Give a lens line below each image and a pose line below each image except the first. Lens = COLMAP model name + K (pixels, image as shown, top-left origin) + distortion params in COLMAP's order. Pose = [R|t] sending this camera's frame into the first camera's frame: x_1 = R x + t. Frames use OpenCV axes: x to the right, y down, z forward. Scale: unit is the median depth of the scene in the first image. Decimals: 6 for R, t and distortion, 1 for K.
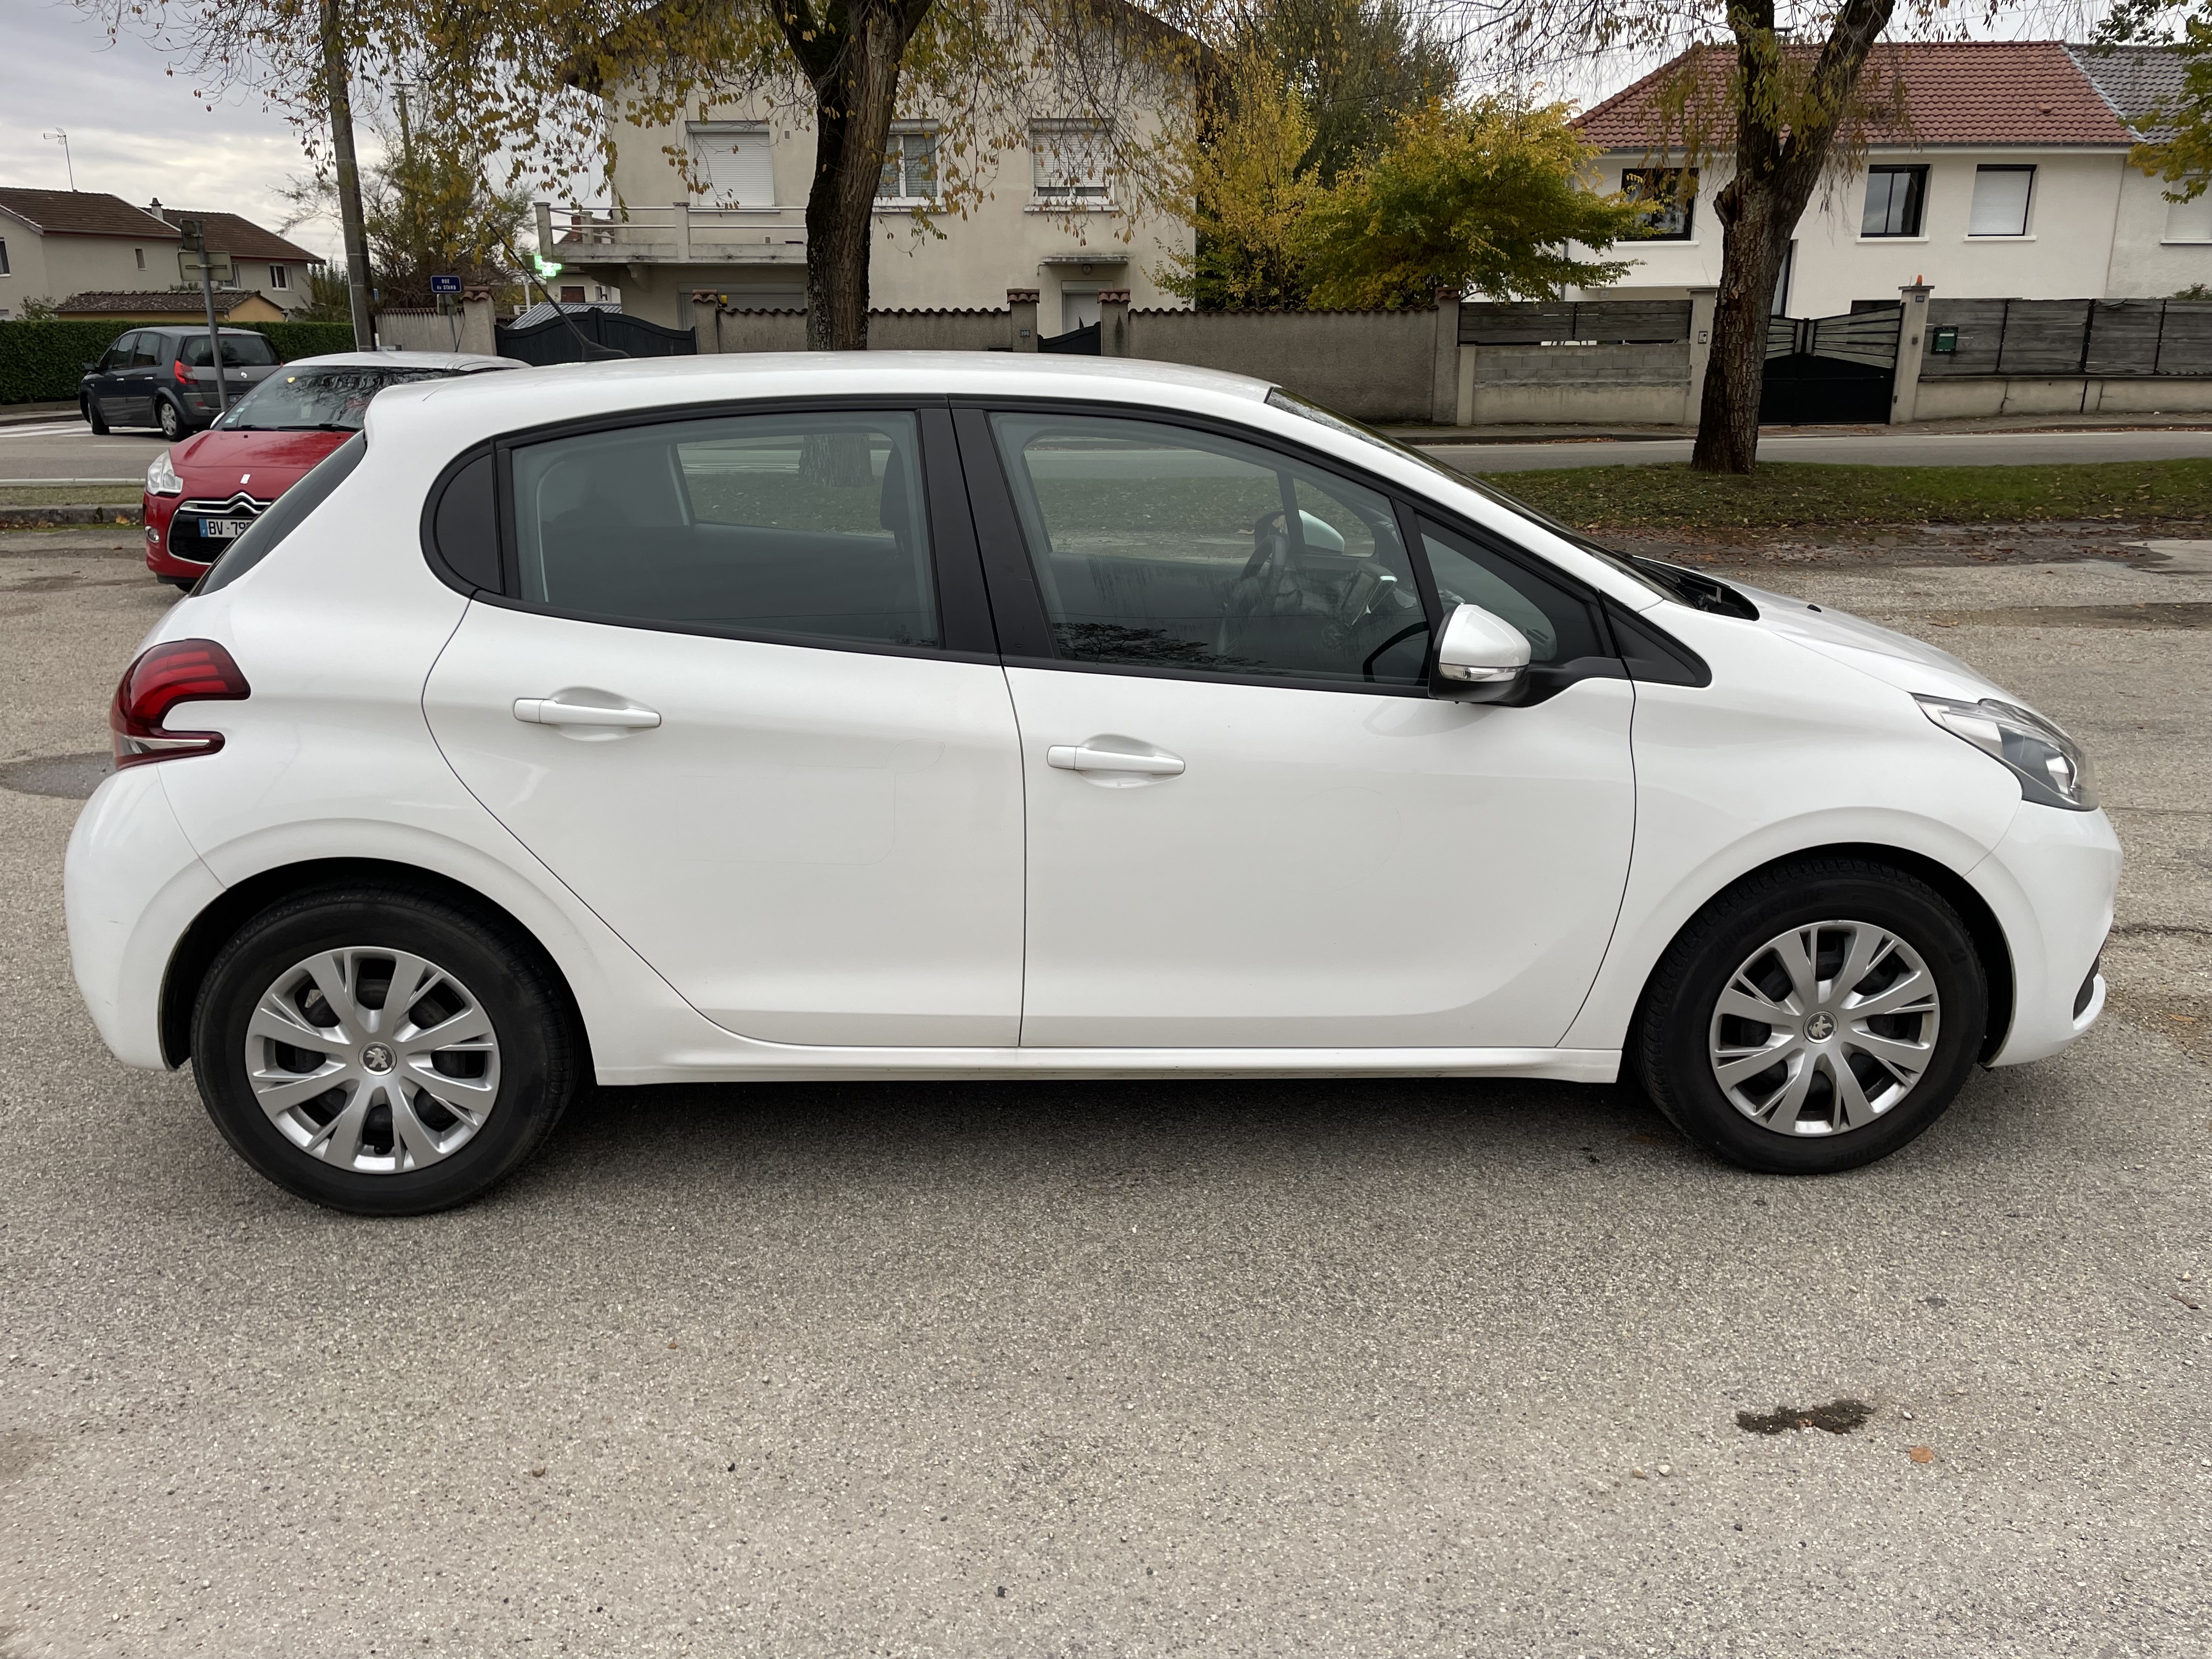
lens RADIAL K [[1673.0, 0, 1111.3], [0, 1673.0, 830.3], [0, 0, 1]] dist [0.104941, -0.129279]
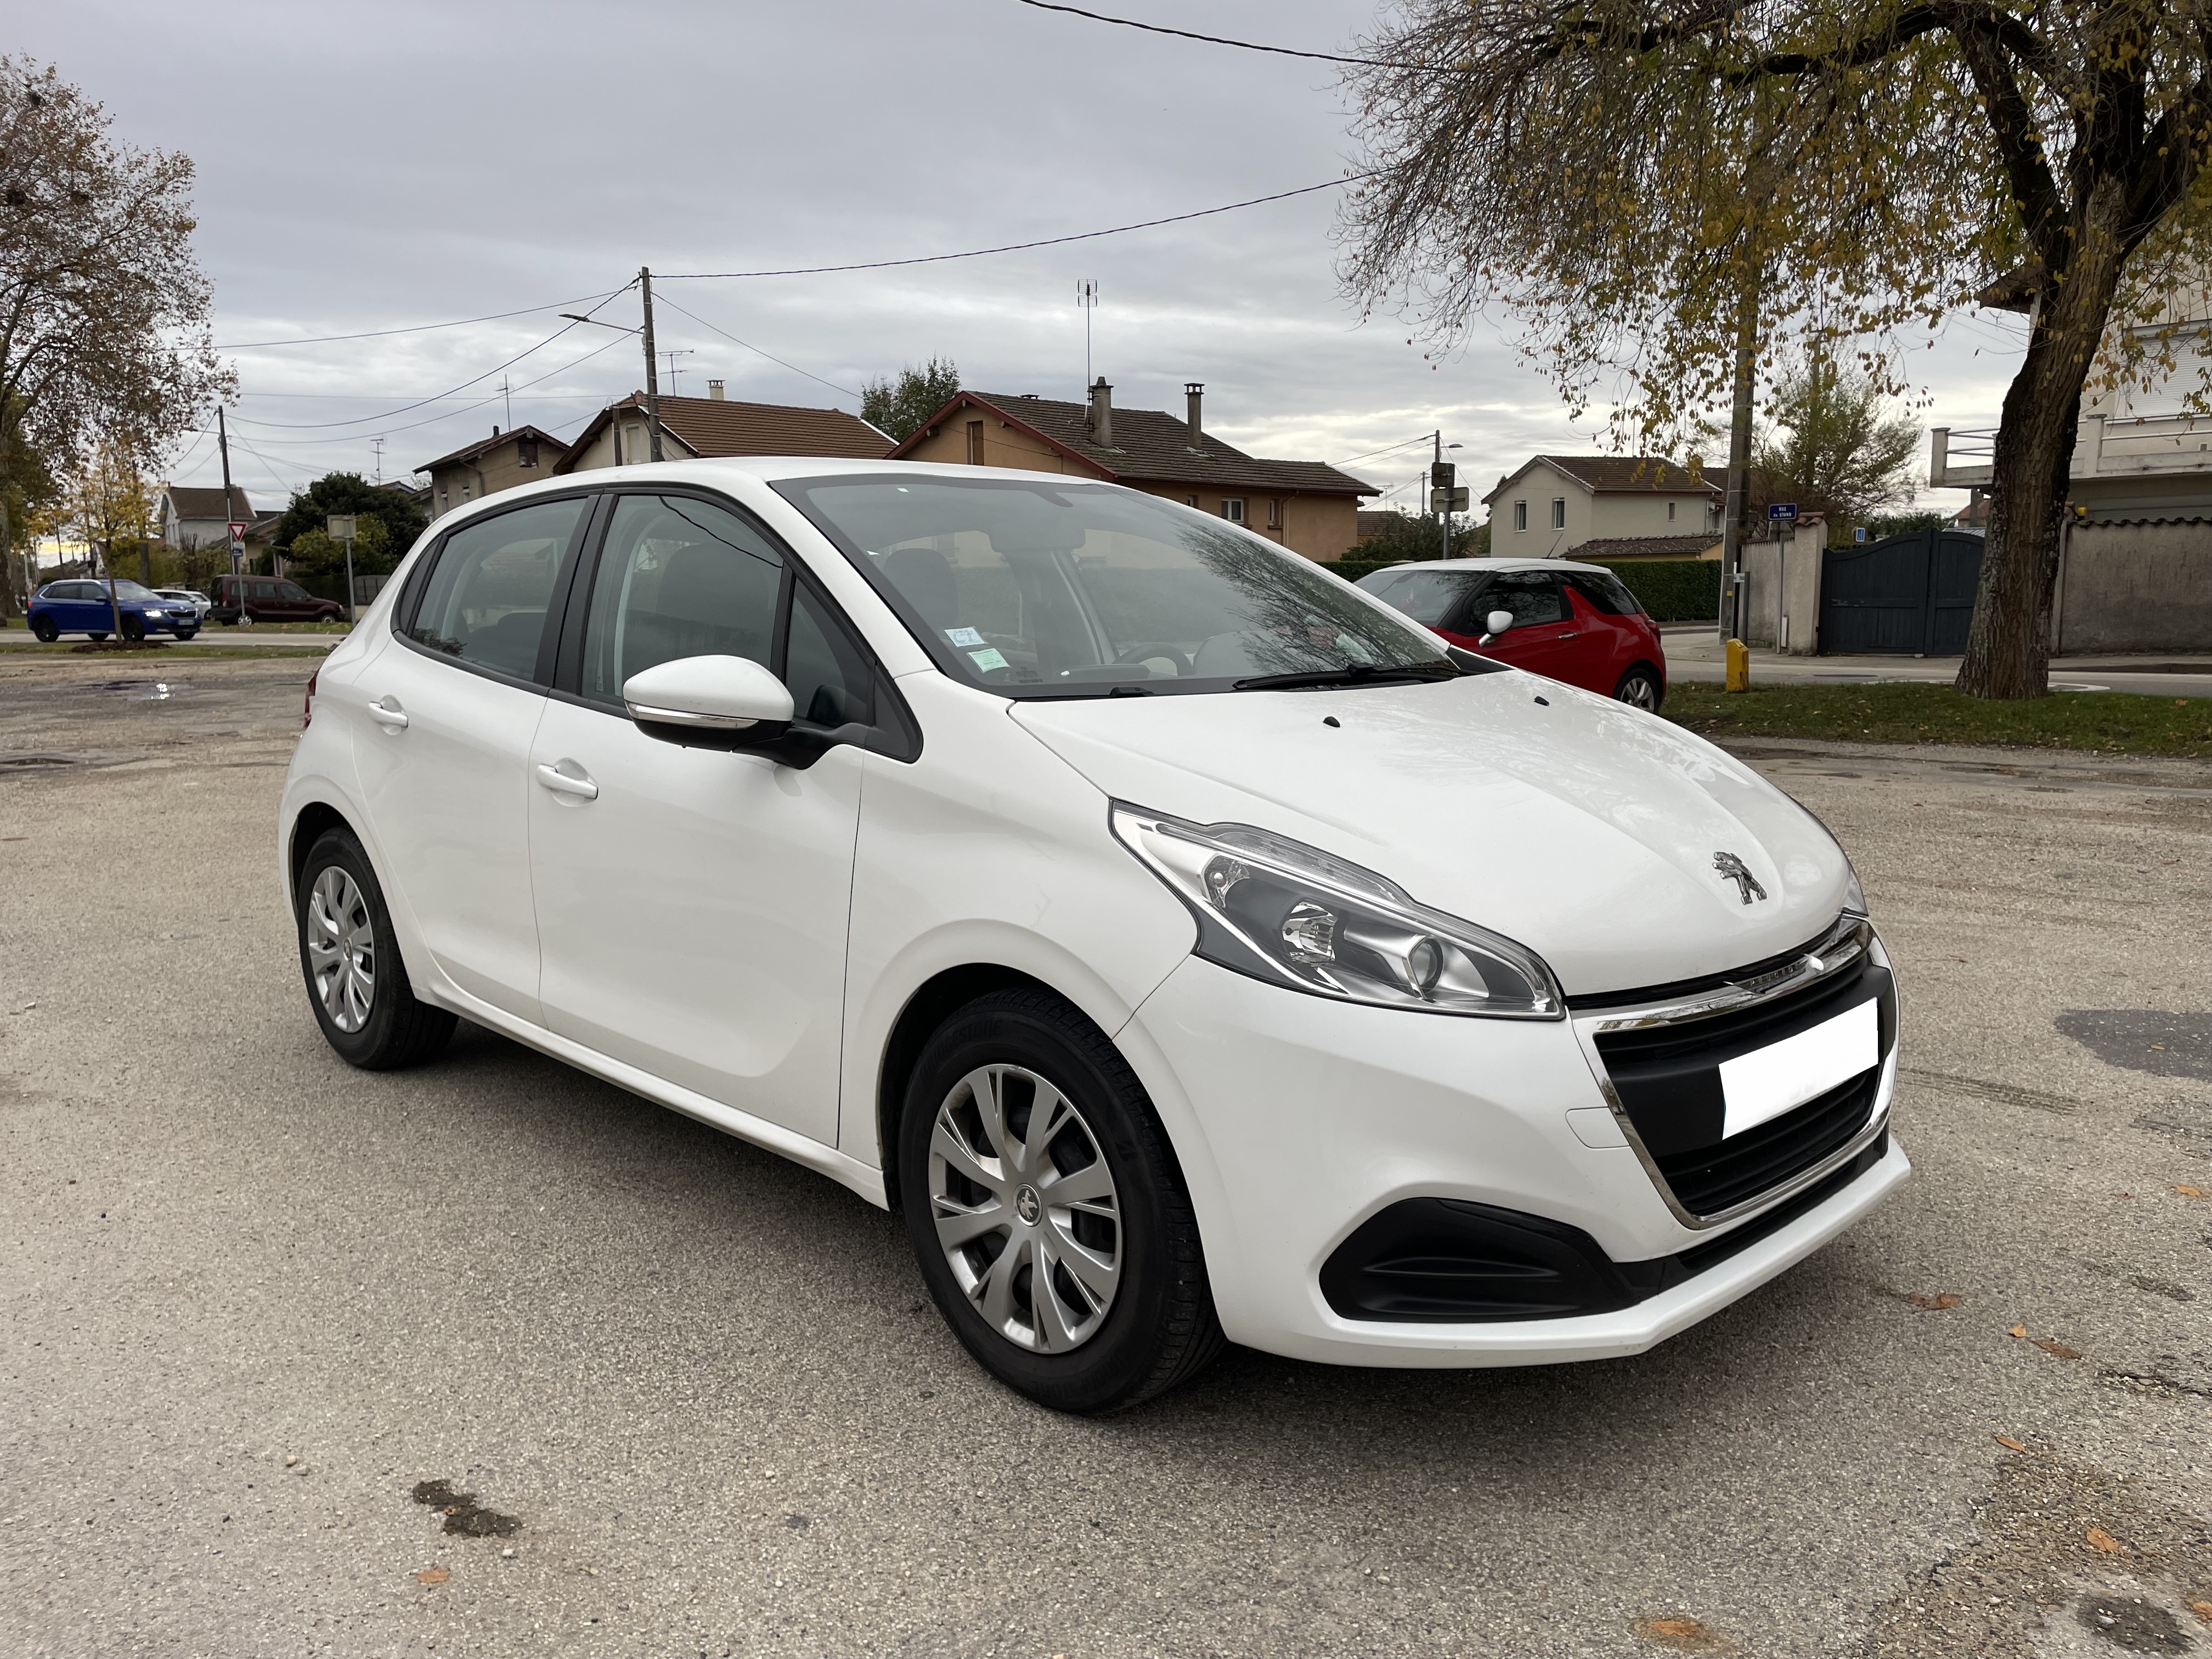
lens RADIAL K [[1673.0, 0, 1111.3], [0, 1673.0, 830.3], [0, 0, 1]] dist [0.104941, -0.129279]
pose [[0.656172, 0.101604, -0.747740, 1.022480], [-0.202680, 0.978213, -0.044939, -0.029717], [0.726883, 0.181040, 0.662469, 0.470014]]
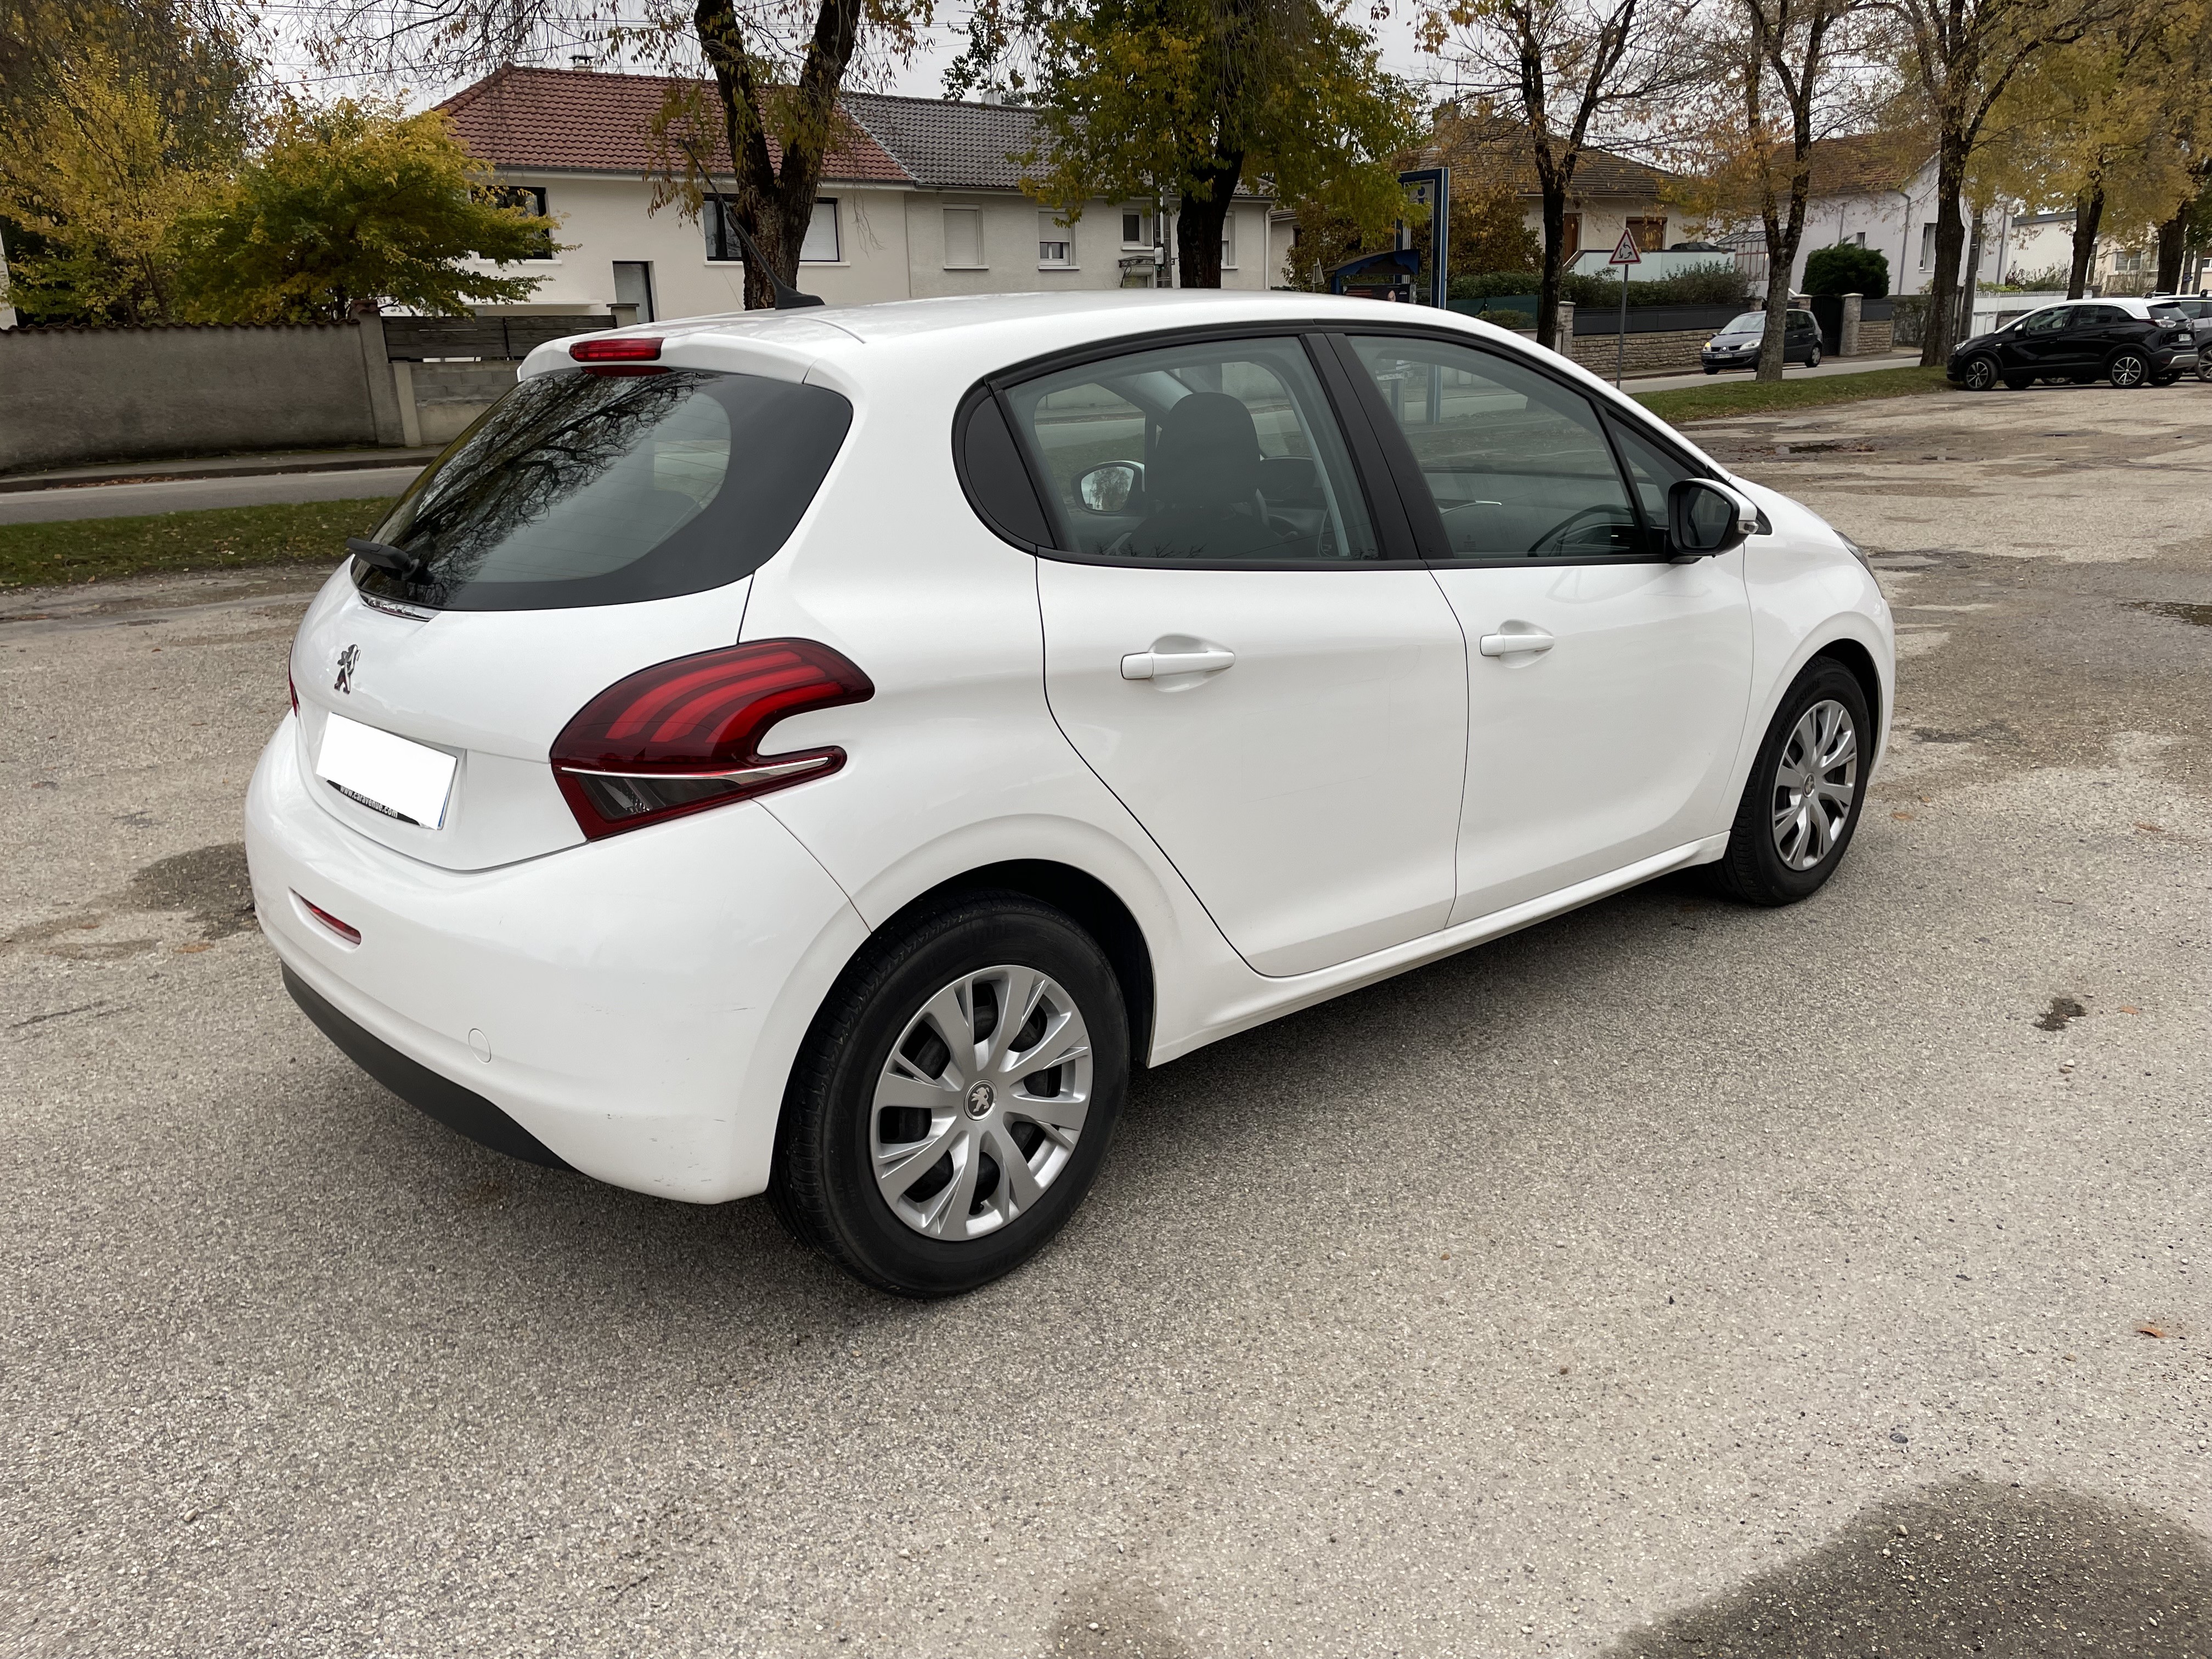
lens RADIAL K [[1673.0, 0, 1111.3], [0, 1673.0, 830.3], [0, 0, 1]] dist [0.104941, -0.129279]
pose [[0.782748, -0.192349, 0.591868, -0.818933], [0.200274, 0.978302, 0.053072, -0.030781], [-0.589234, 0.076993, 0.804286, 0.249777]]
